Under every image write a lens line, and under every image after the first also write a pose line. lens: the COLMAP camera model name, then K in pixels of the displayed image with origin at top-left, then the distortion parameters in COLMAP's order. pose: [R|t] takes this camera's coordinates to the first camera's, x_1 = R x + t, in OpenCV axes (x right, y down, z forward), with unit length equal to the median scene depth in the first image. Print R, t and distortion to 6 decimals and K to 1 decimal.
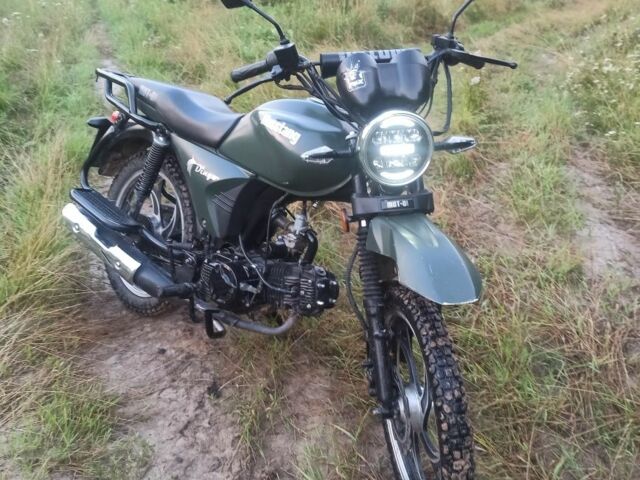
lens RADIAL K [[659.9, 0, 320.0], [0, 659.9, 240.0], [0, 0, 1]] dist [0.048957, -0.013243]
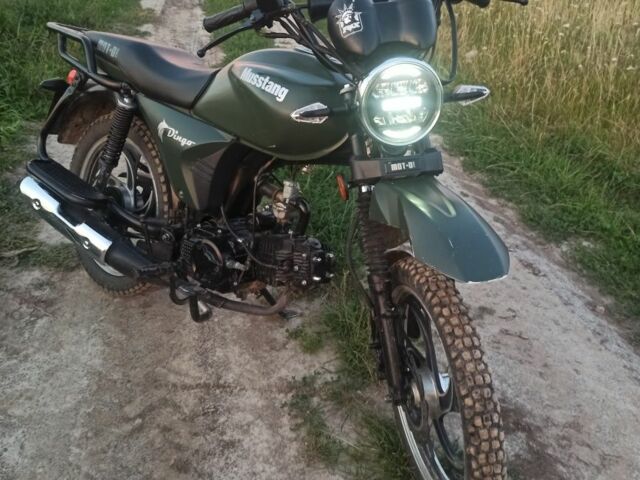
lens RADIAL K [[659.9, 0, 320.0], [0, 659.9, 240.0], [0, 0, 1]] dist [0.048957, -0.013243]
pose [[0.998183, -0.046158, 0.038744, -0.027120], [0.043431, 0.996706, 0.068497, -0.018411], [-0.041778, -0.066690, 0.996899, 0.103013]]
